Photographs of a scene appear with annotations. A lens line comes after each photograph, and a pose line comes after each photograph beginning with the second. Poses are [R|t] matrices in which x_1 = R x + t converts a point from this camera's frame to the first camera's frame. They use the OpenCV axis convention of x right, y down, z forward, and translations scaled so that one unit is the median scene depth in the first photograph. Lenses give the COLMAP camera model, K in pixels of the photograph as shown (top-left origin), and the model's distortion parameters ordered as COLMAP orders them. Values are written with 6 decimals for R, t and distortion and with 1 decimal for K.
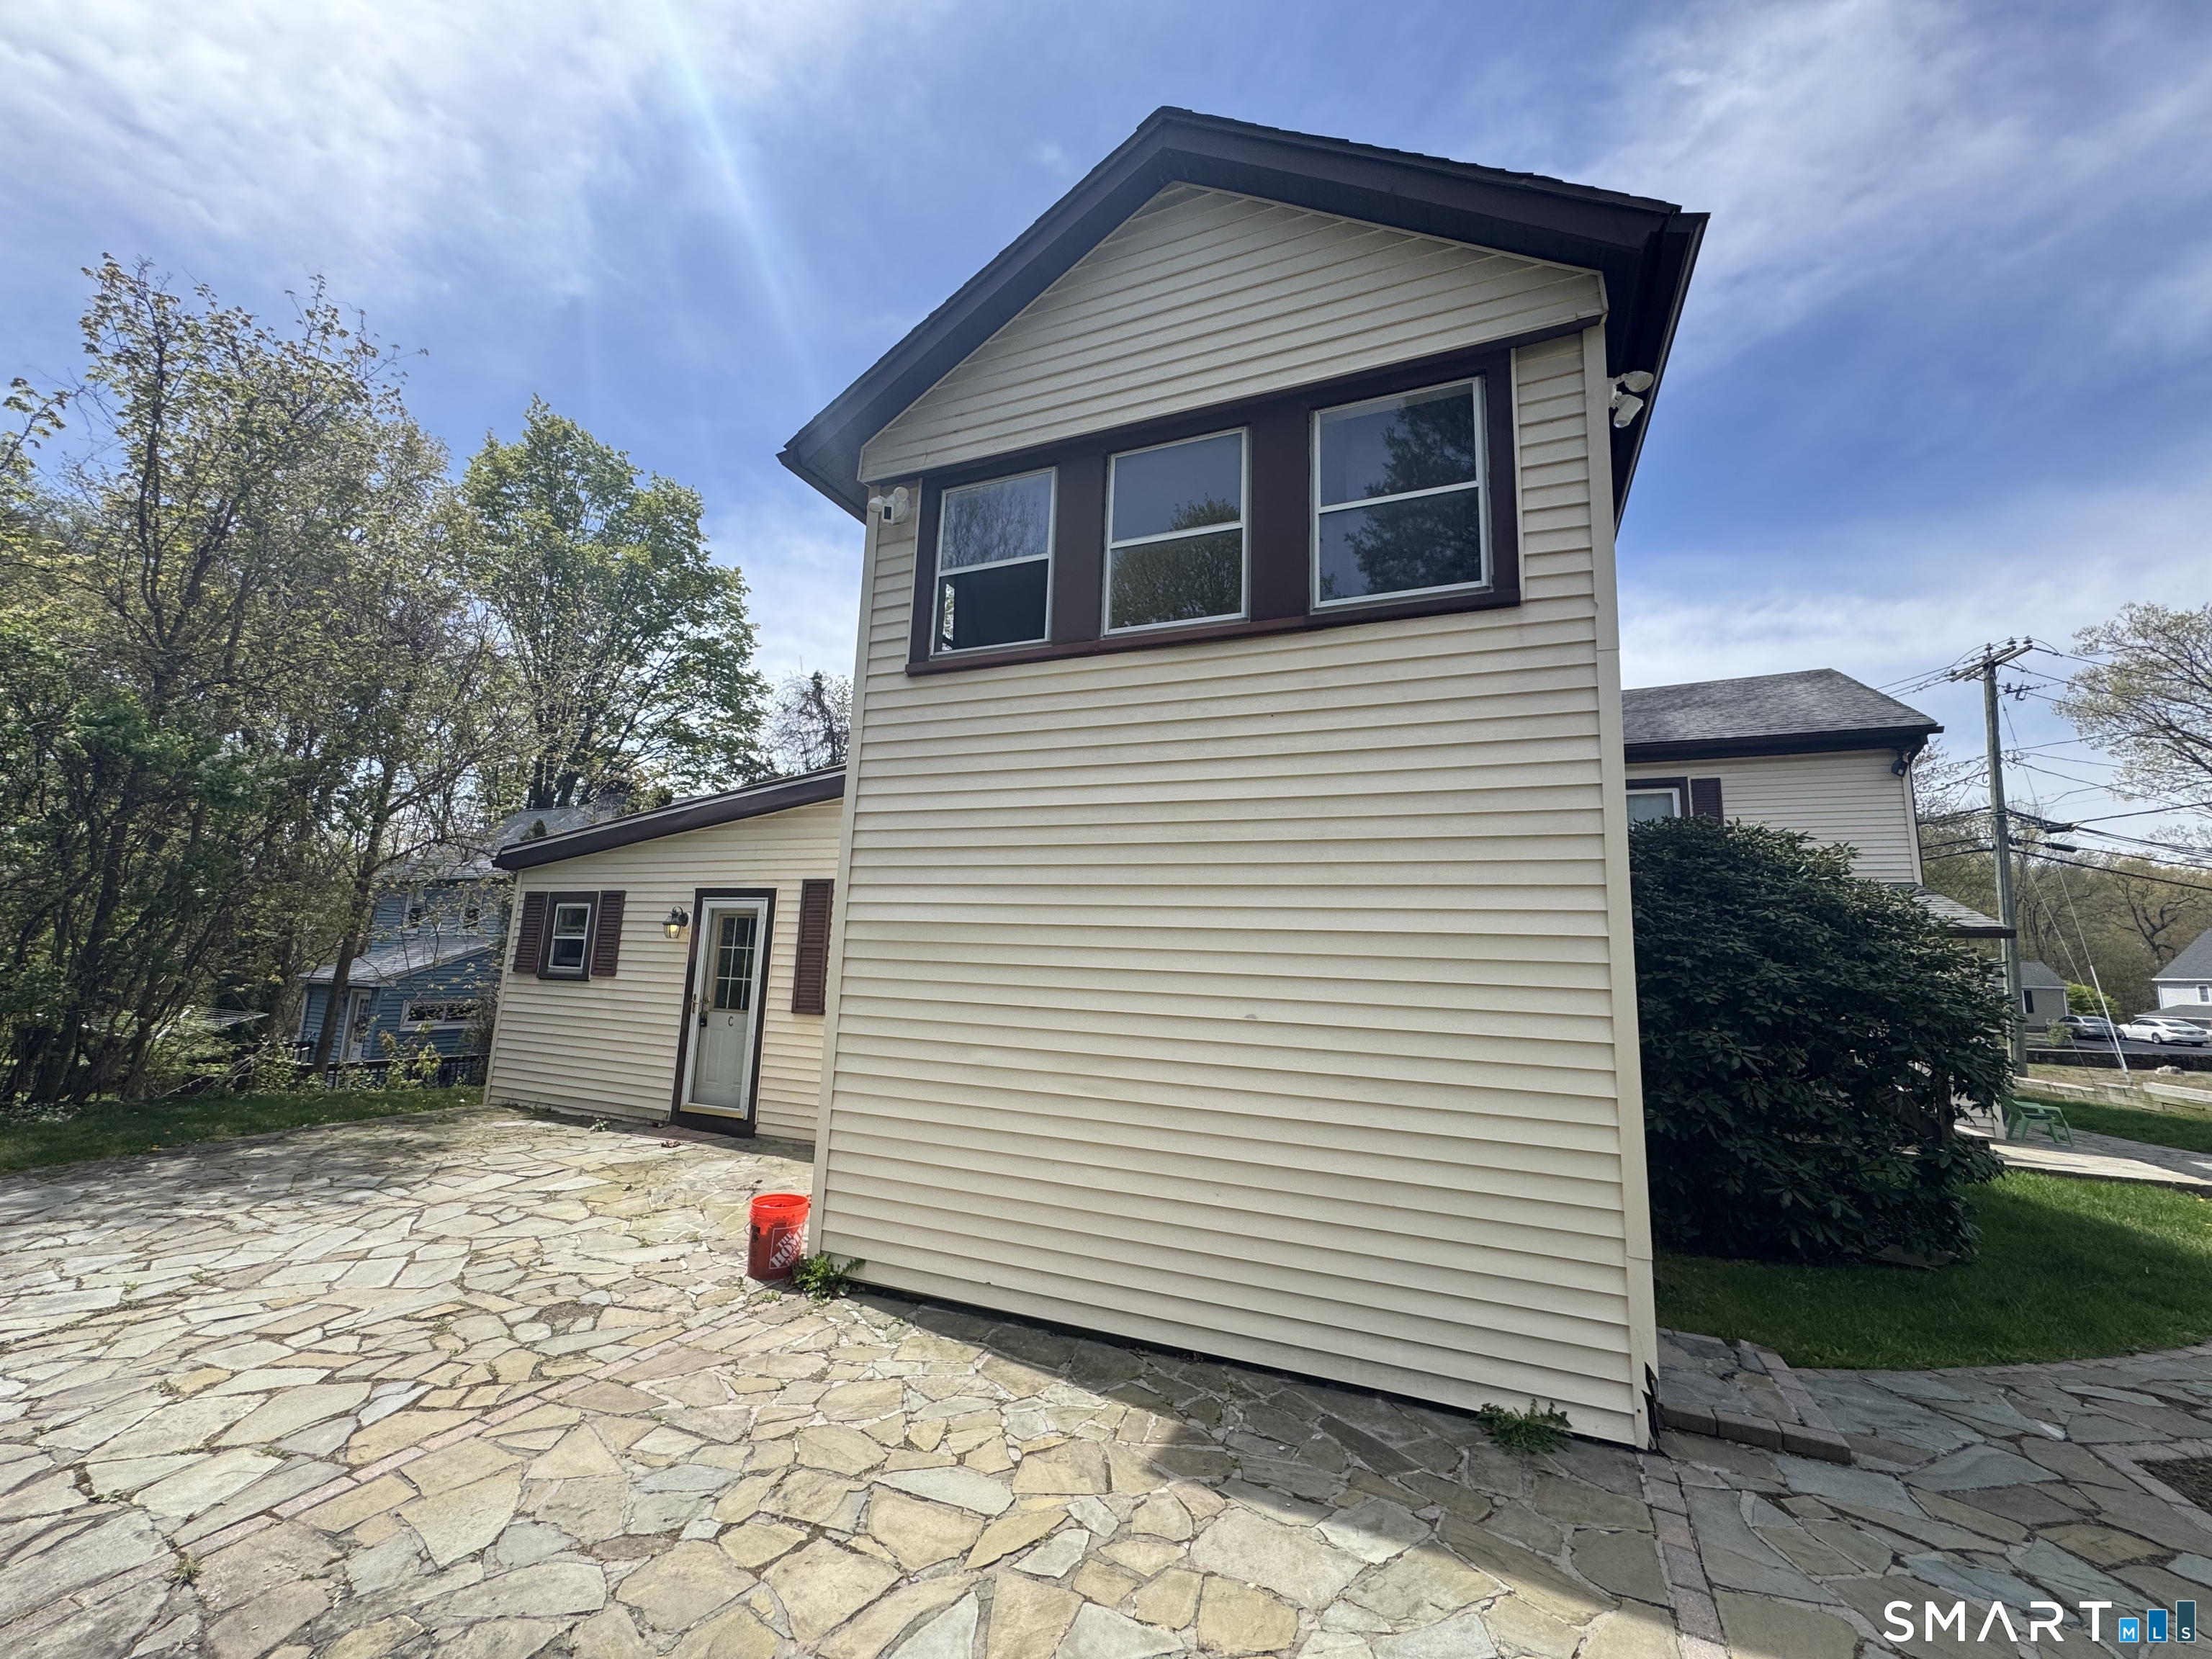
lens RADIAL K [[882.4, 0, 1101.7], [0, 882.4, 829.2], [0, 0, 1]] dist [-0.003319, 0.000385]
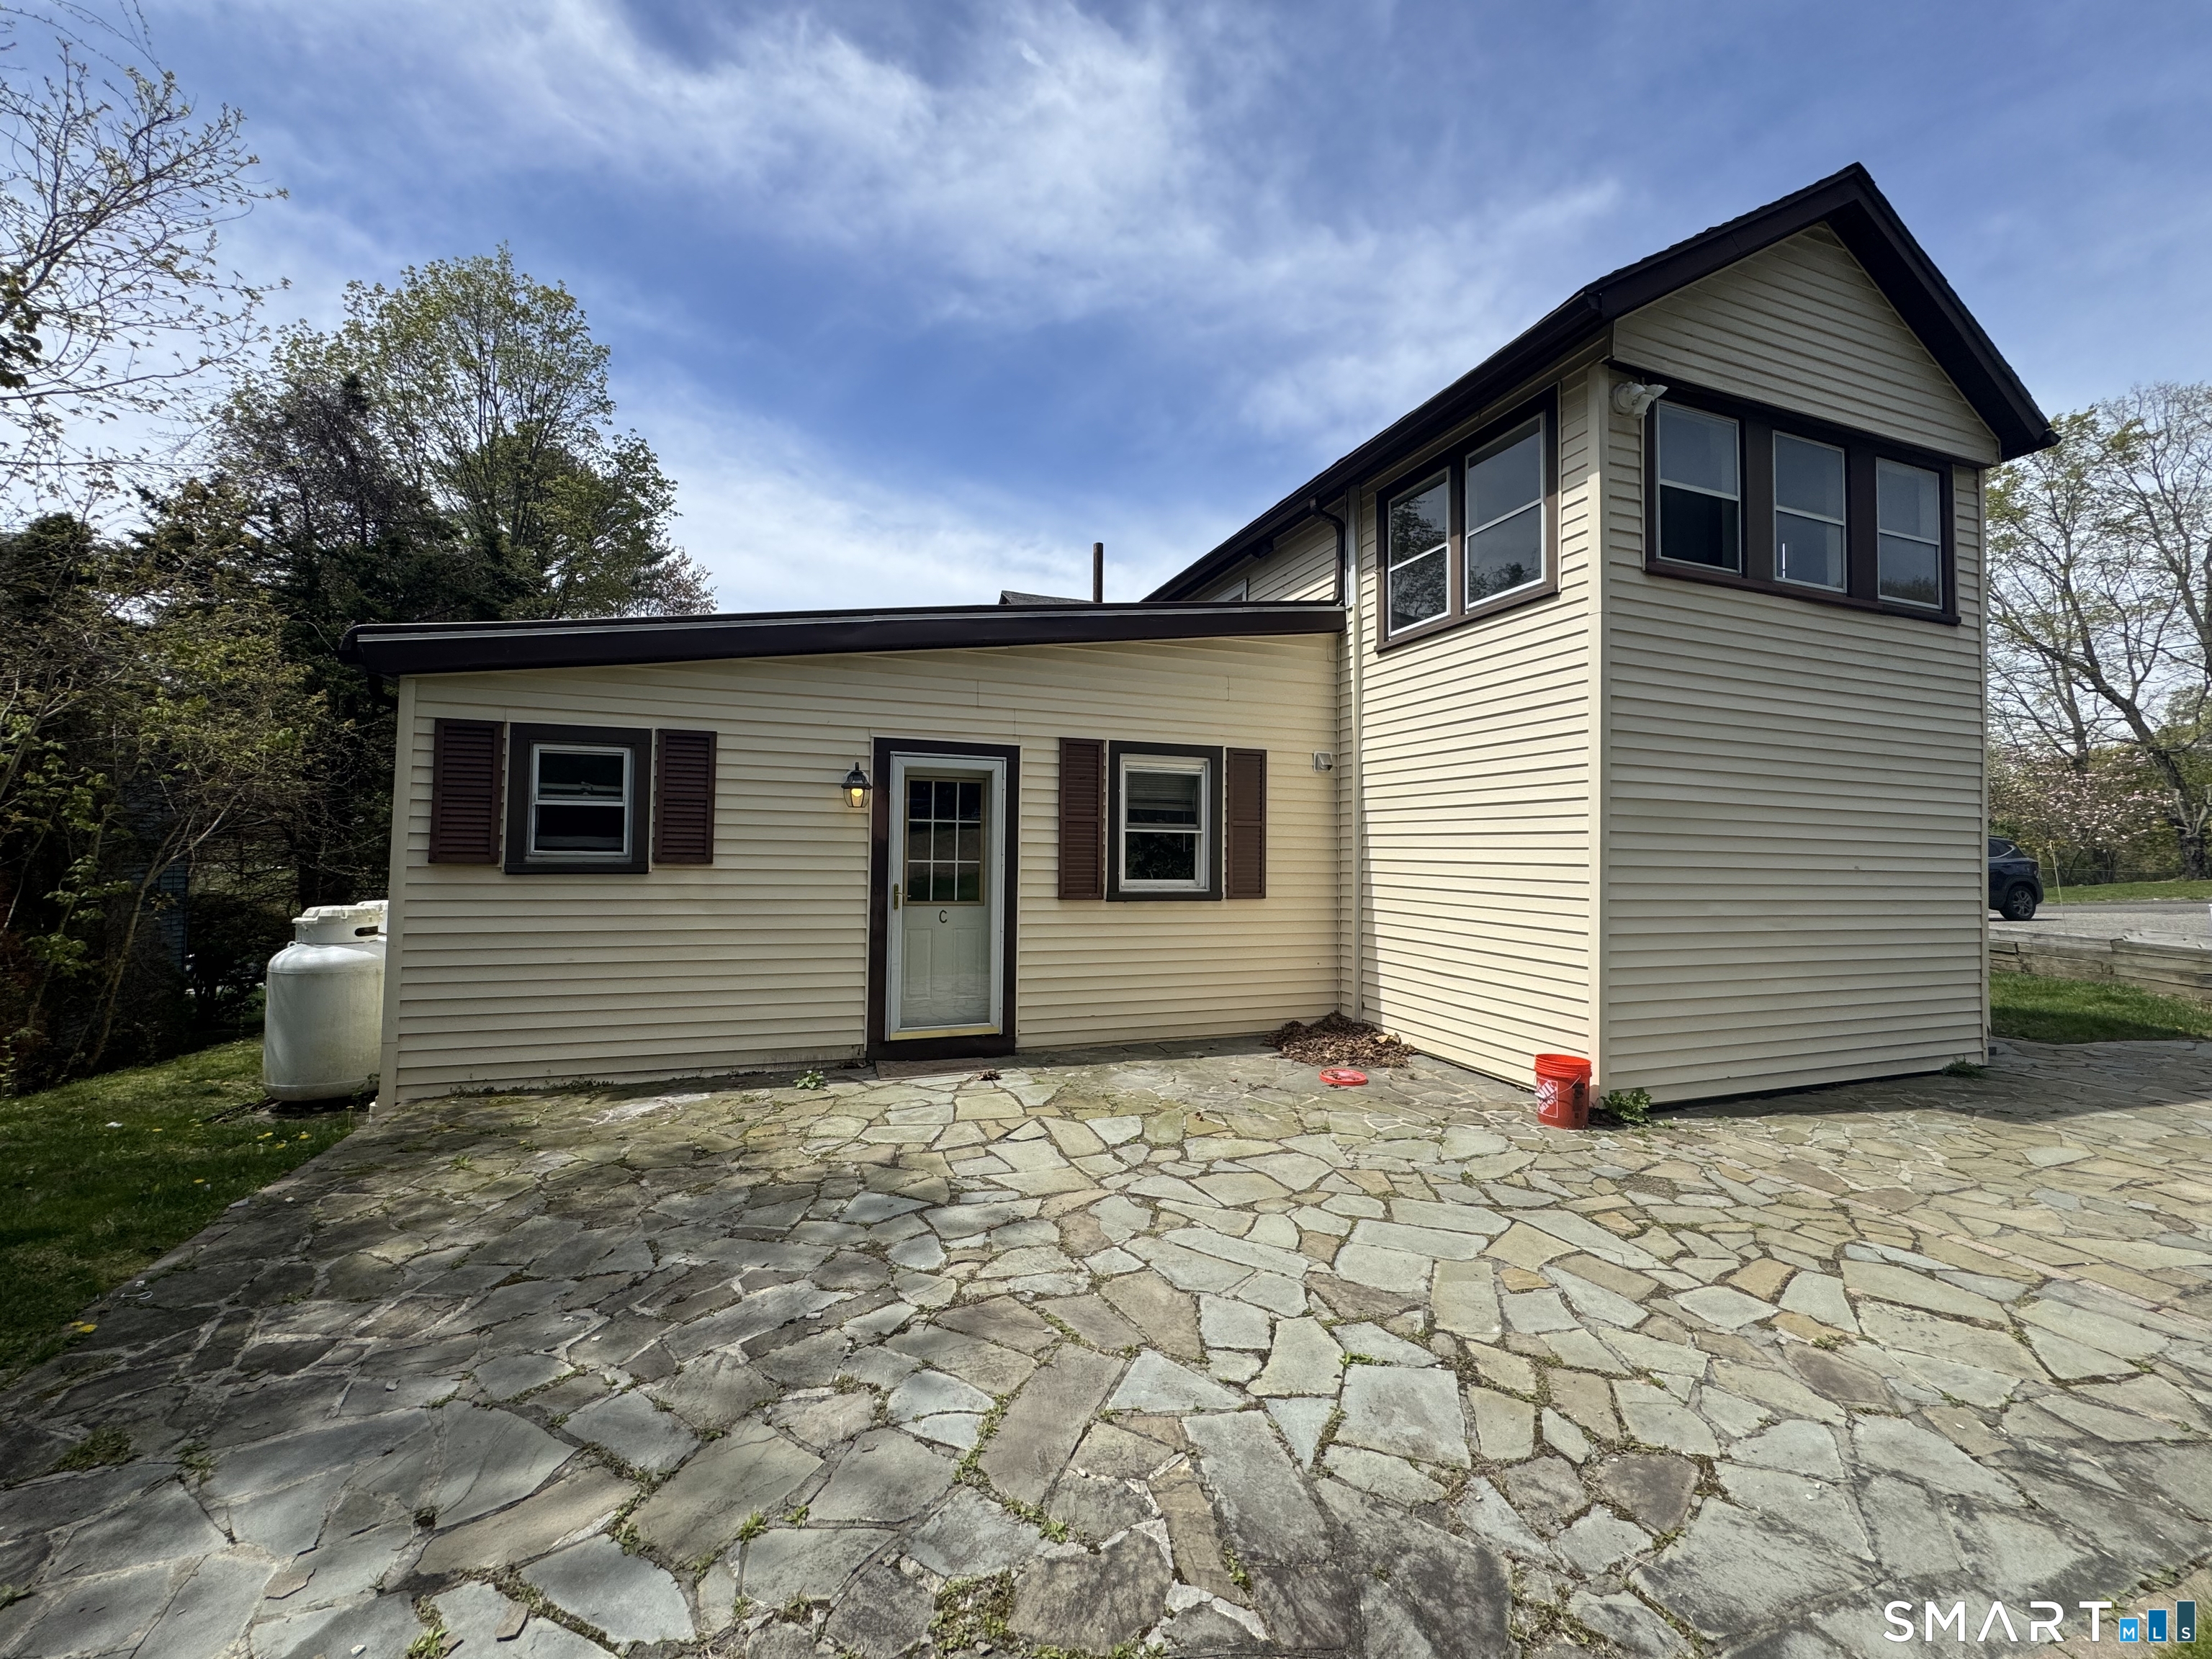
lens RADIAL K [[882.4, 0, 1100.8], [0, 882.4, 814.5], [0, 0, 1]] dist [-0.003319, 0.000385]
pose [[0.729481, 0.009939, 0.683929, -0.822035], [-0.092763, 0.992094, 0.084524, 0.051771], [-0.677682, -0.125102, 0.724635, 0.356281]]
